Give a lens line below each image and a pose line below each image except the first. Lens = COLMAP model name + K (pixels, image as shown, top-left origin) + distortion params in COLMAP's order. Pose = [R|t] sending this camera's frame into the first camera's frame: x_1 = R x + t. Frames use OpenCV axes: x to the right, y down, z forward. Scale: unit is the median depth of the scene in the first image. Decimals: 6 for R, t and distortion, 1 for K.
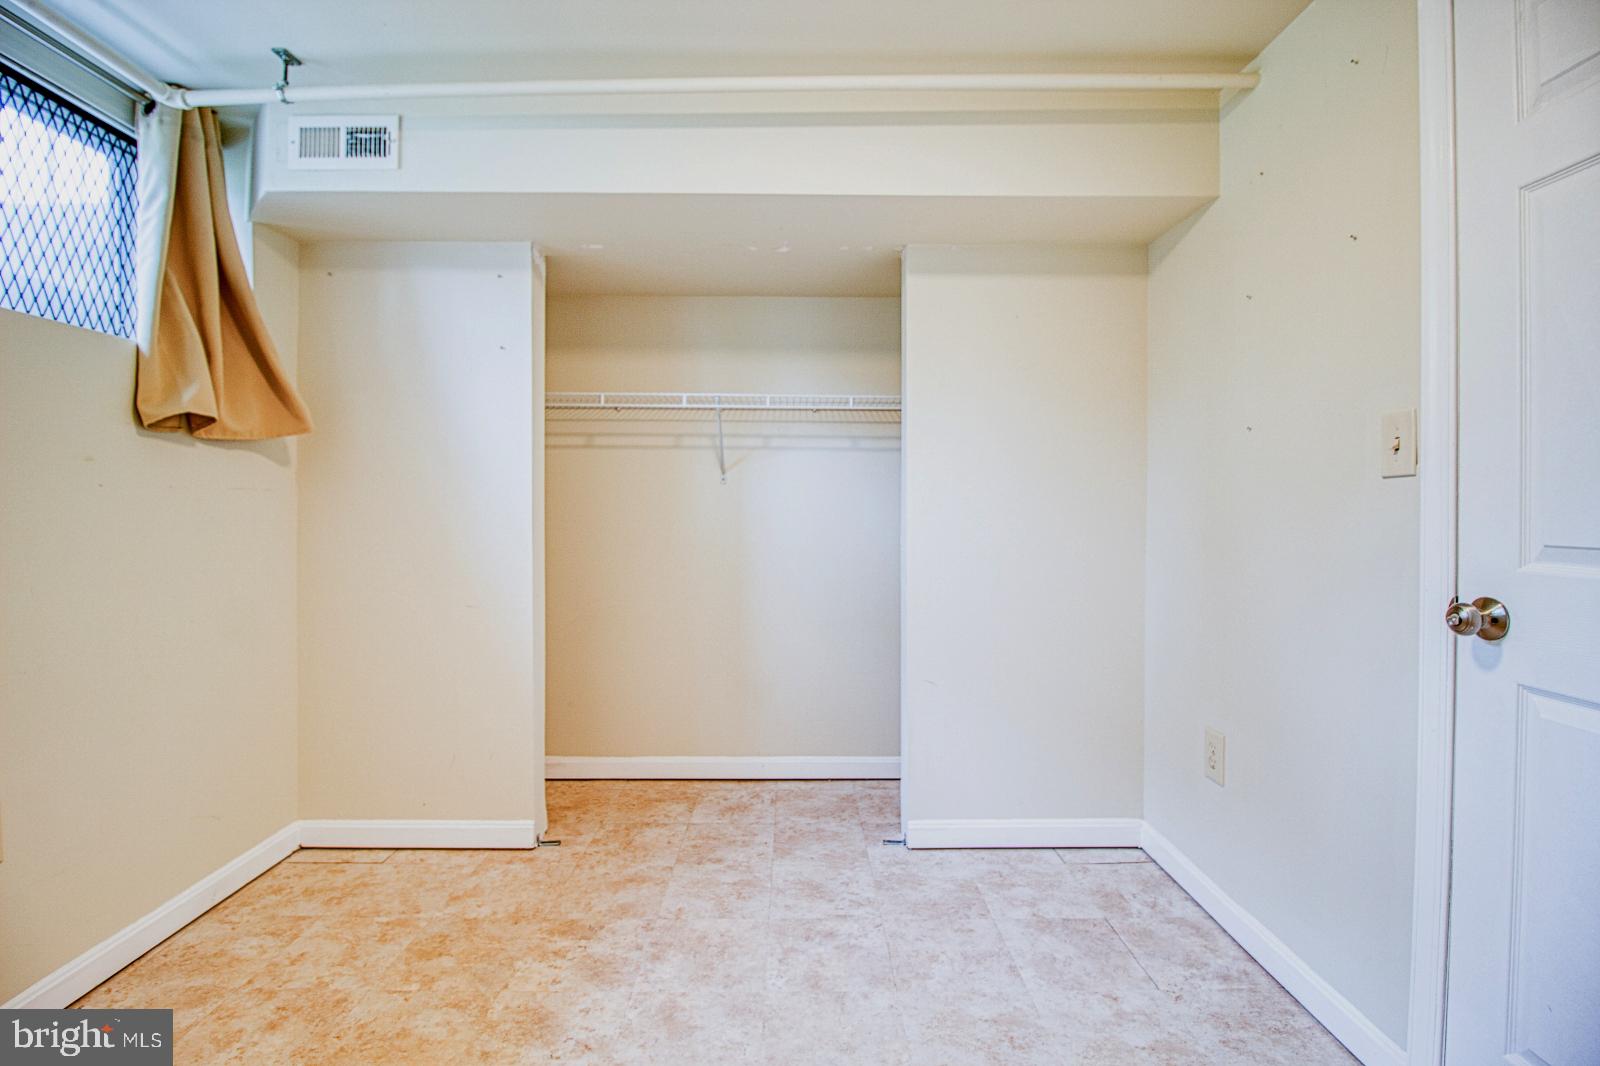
lens RADIAL K [[743.6, 0, 797.1], [0, 743.6, 522.4], [0, 0, 1]] dist [-0.006406, -0.006821]
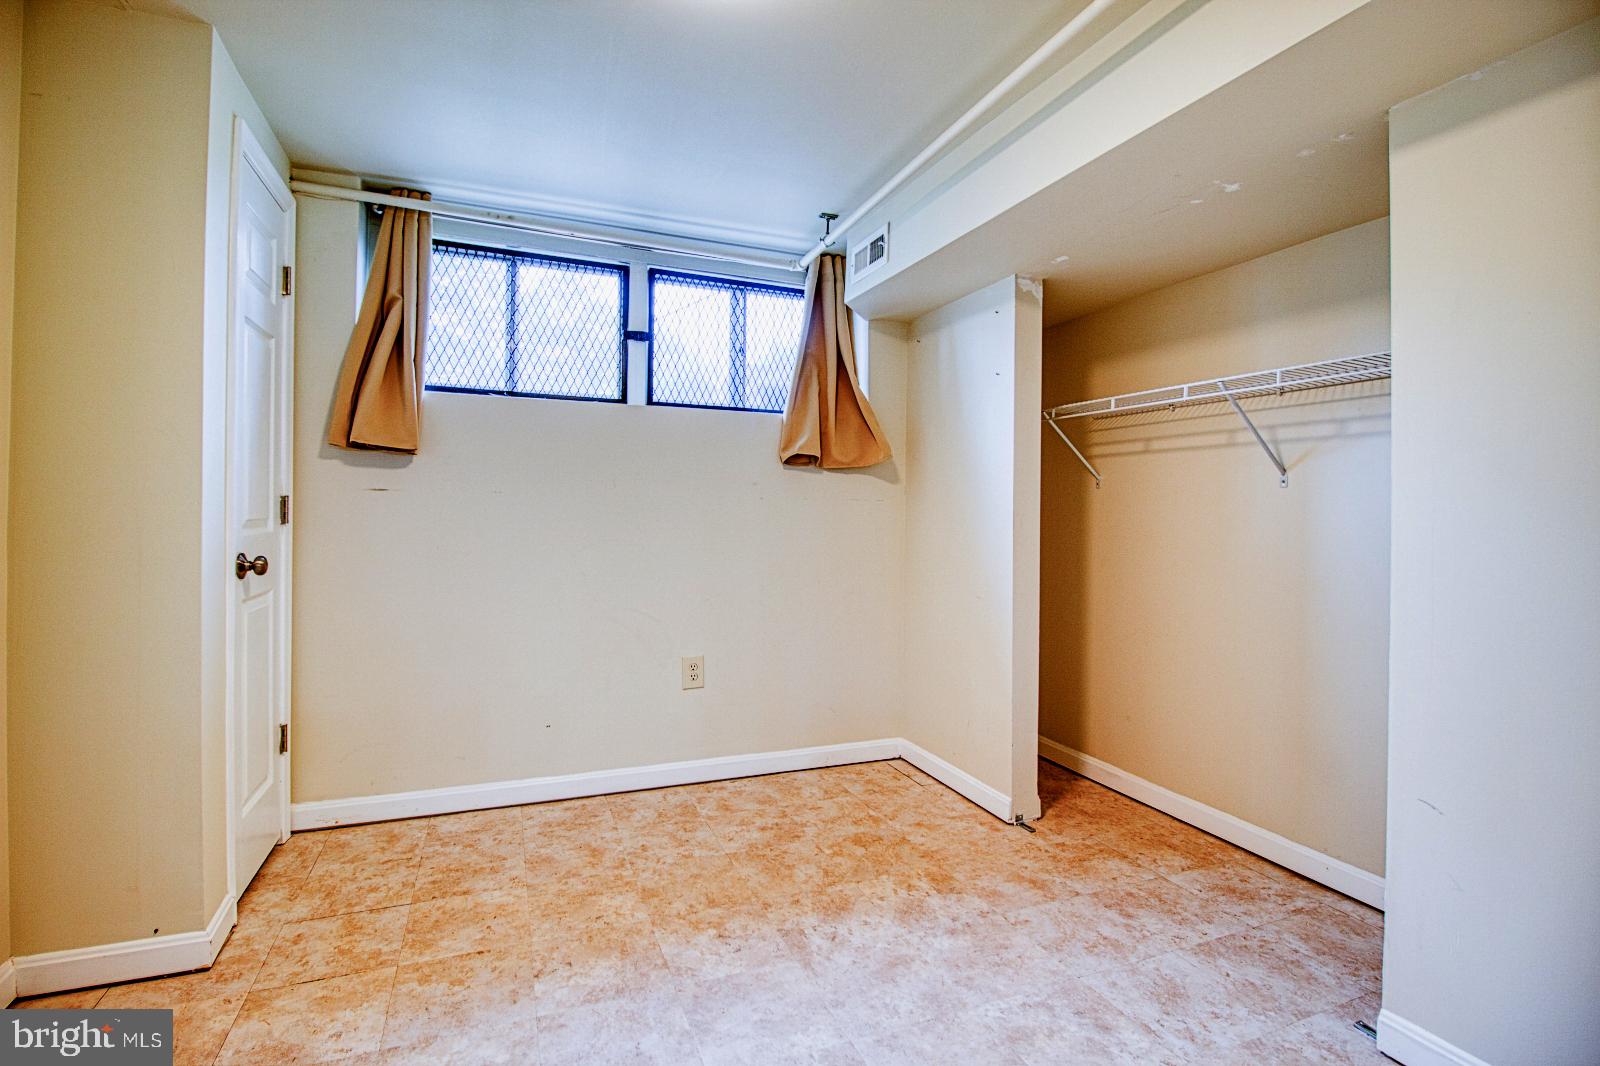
lens RADIAL K [[743.6, 0, 793.9], [0, 743.6, 525.0], [0, 0, 1]] dist [-0.006406, -0.006821]
pose [[0.363653, 0.019473, -0.931331, 0.568460], [-0.032752, 0.999431, 0.008108, -0.001788], [0.930959, 0.027555, 0.364084, 0.302817]]
